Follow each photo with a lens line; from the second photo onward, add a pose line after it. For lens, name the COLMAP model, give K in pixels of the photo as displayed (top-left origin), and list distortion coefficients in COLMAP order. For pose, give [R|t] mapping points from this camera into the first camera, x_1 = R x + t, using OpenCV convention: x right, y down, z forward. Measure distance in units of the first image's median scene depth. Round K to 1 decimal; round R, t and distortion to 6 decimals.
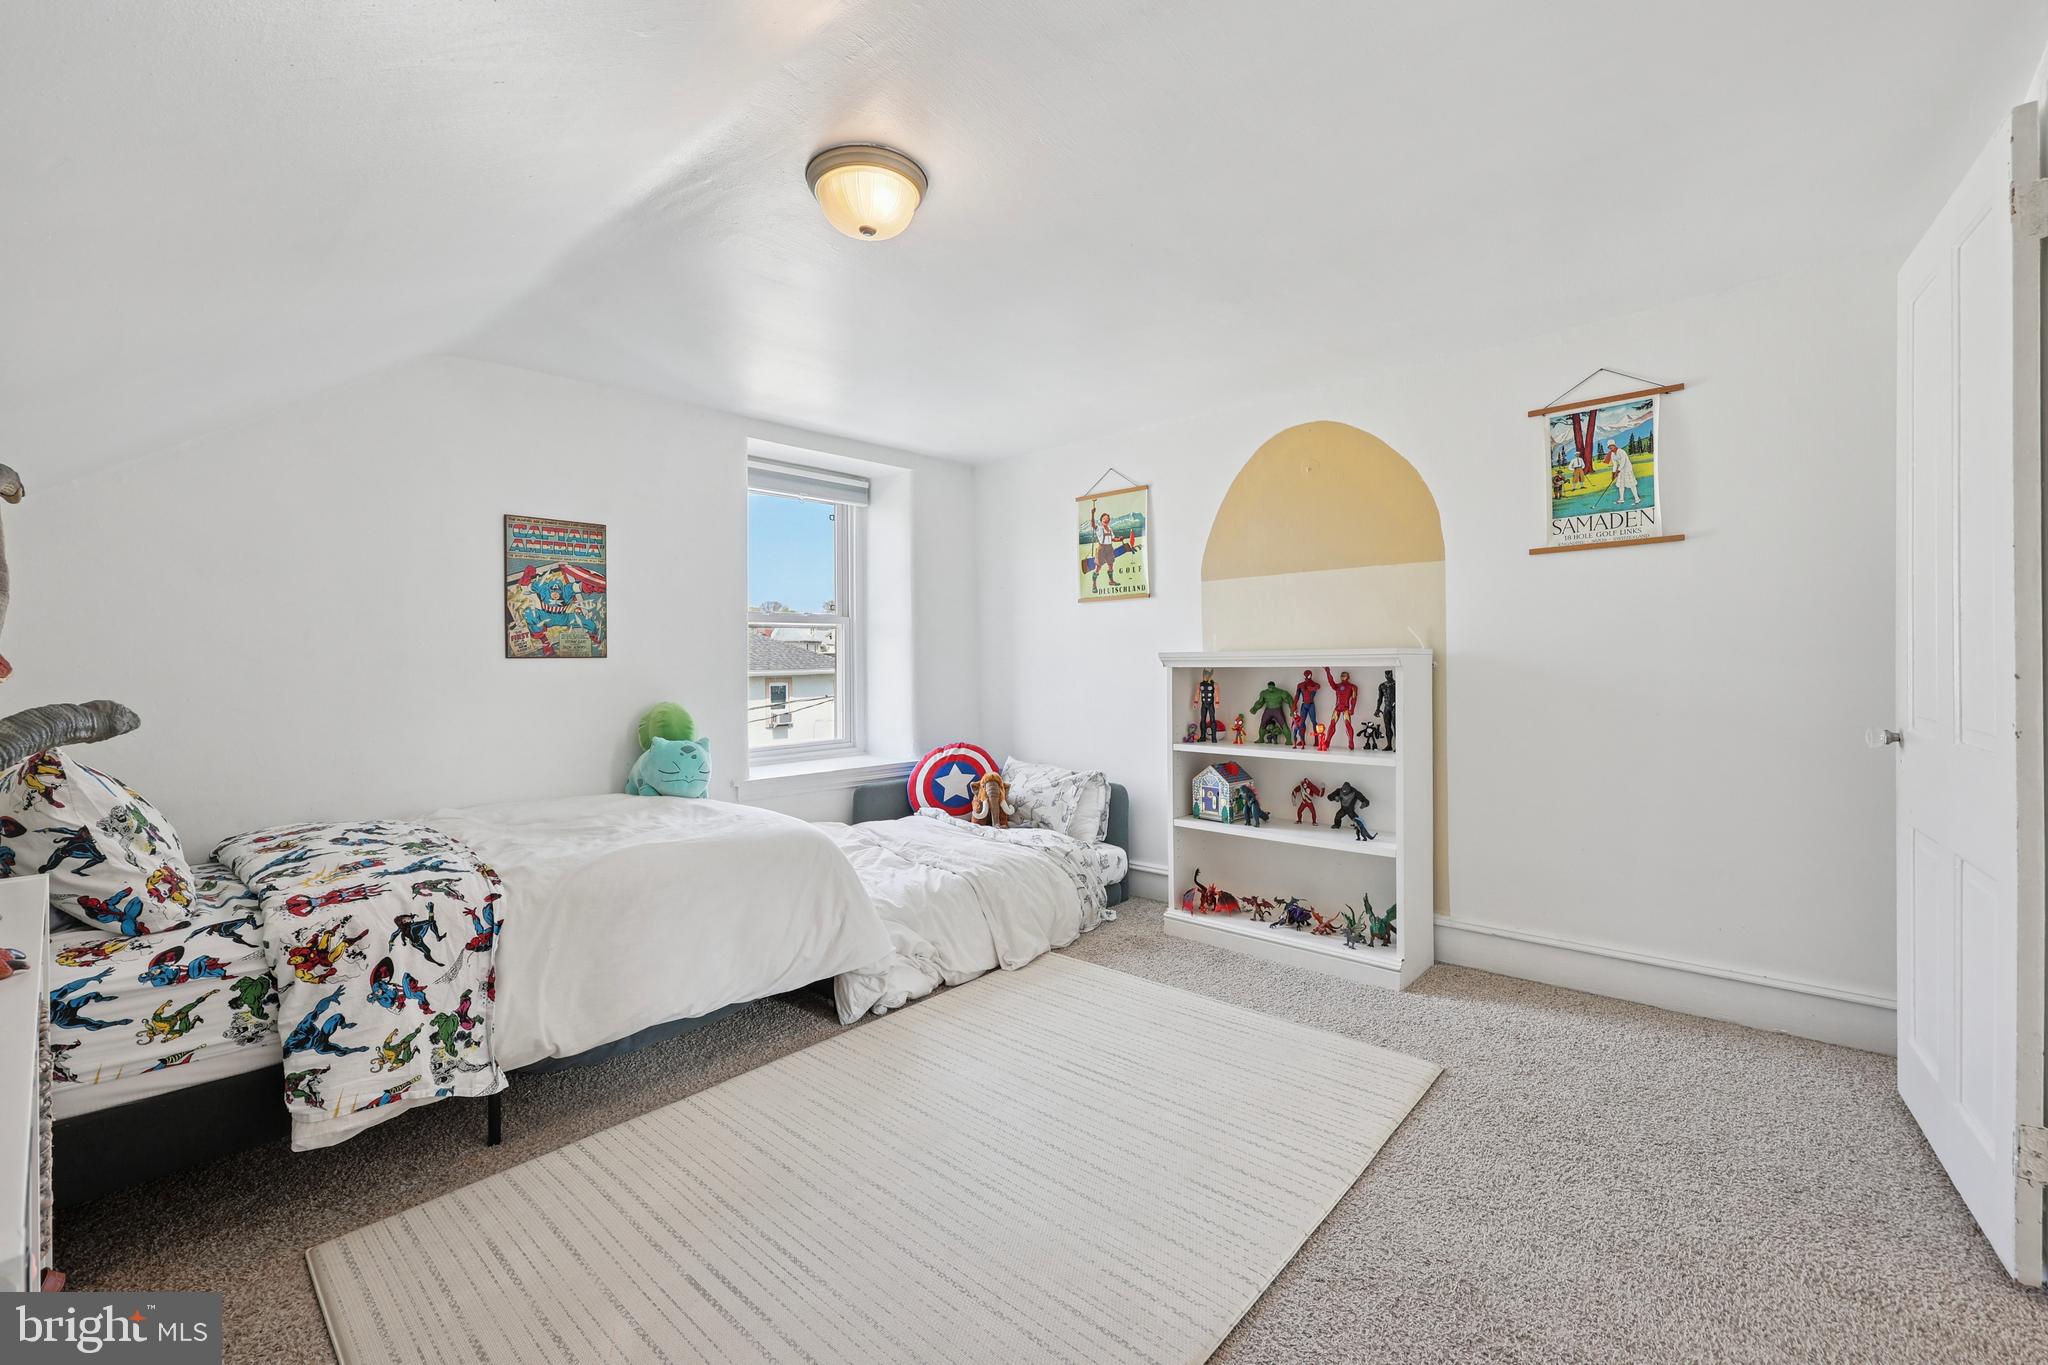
lens RADIAL K [[843.0, 0, 1038.0], [0, 843.0, 662.9], [0, 0, 1]] dist [0.001408, 0.000327]
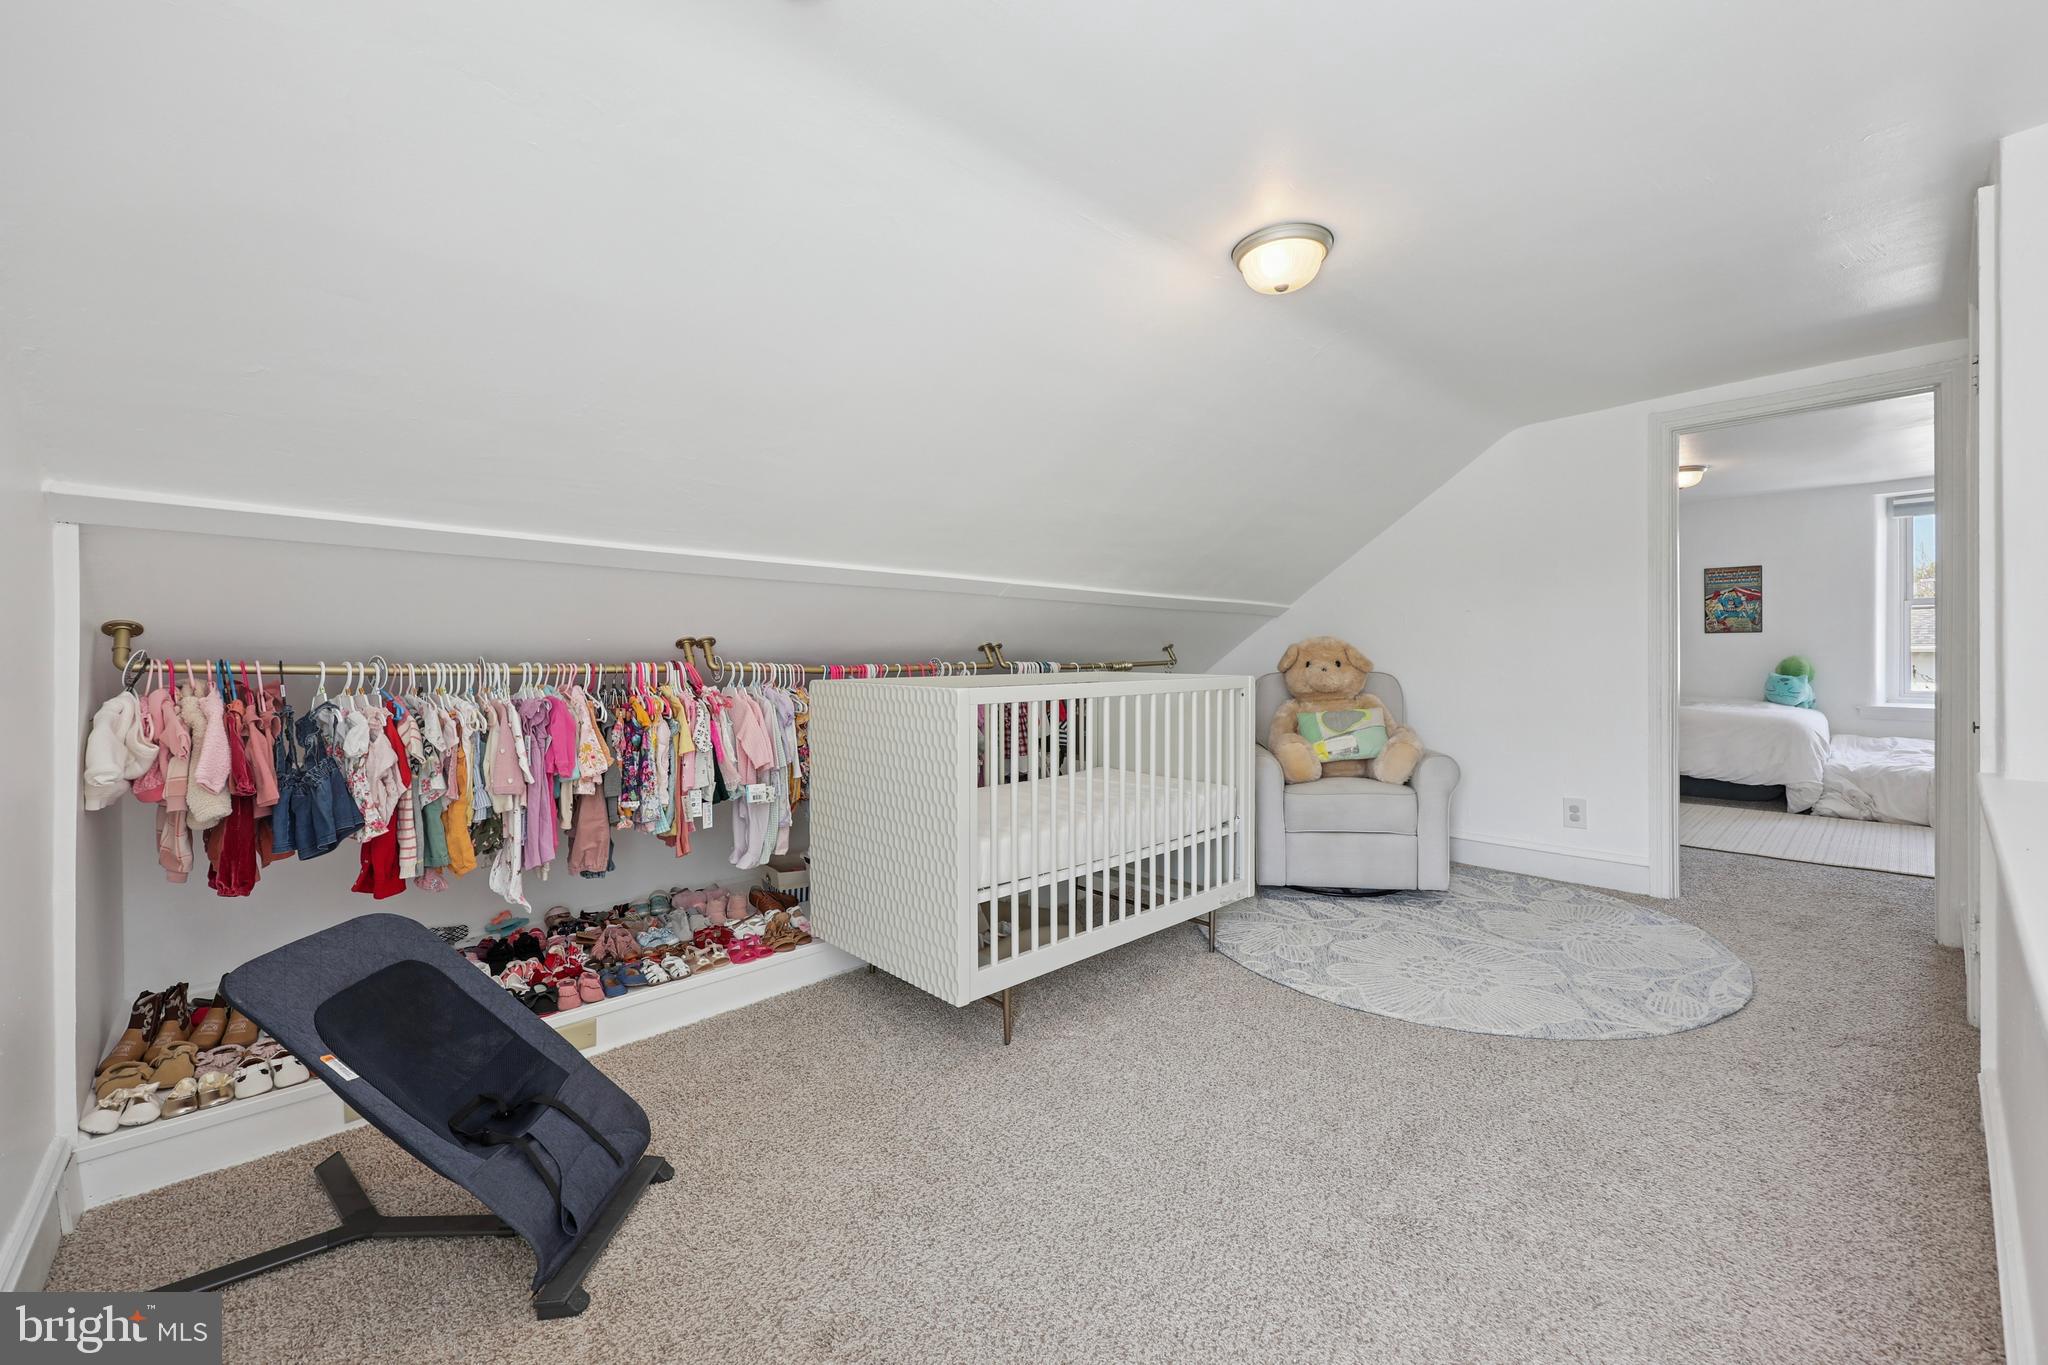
lens RADIAL K [[818.9, 0, 1028.5], [0, 818.9, 658.6], [0, 0, 1]] dist [-0.000518, -0.000038]
pose [[-0.103640, 0.030826, -0.994137, 1.630752], [0.007806, 0.999514, 0.030179, -0.016129], [0.994584, -0.004632, -0.103830, -0.532732]]
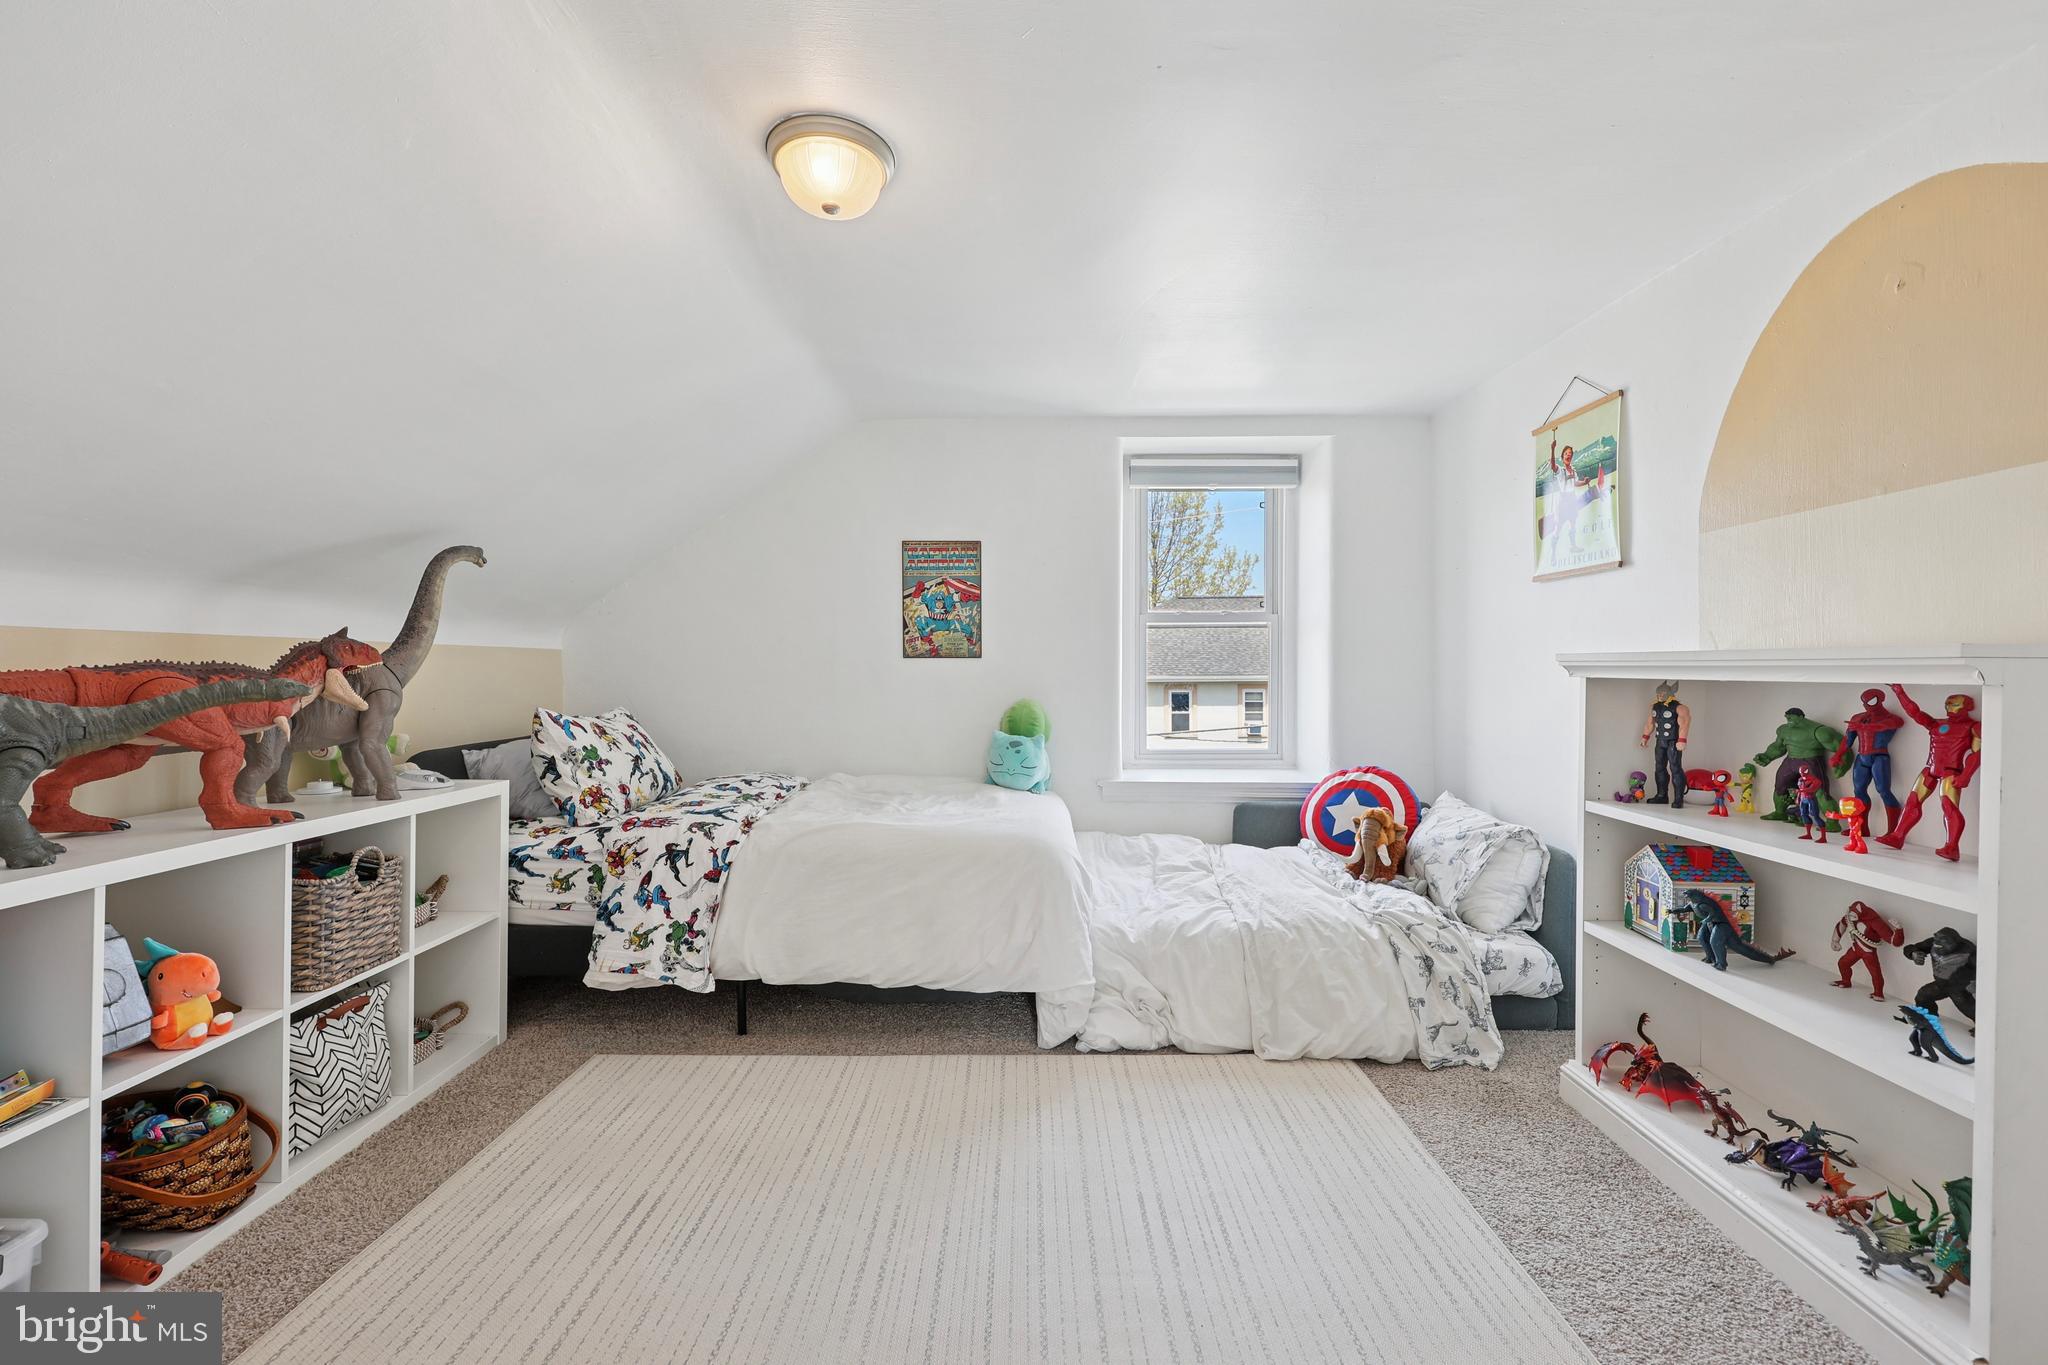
lens RADIAL K [[831.6, 0, 1035.4], [0, 831.6, 672.2], [0, 0, 1]] dist [0.000011, -0.000013]
pose [[0.664769, 0.017405, -0.746846, 0.384165], [-0.010444, 0.999847, 0.014004, -0.003427], [0.746976, -0.001509, 0.664849, 0.318798]]
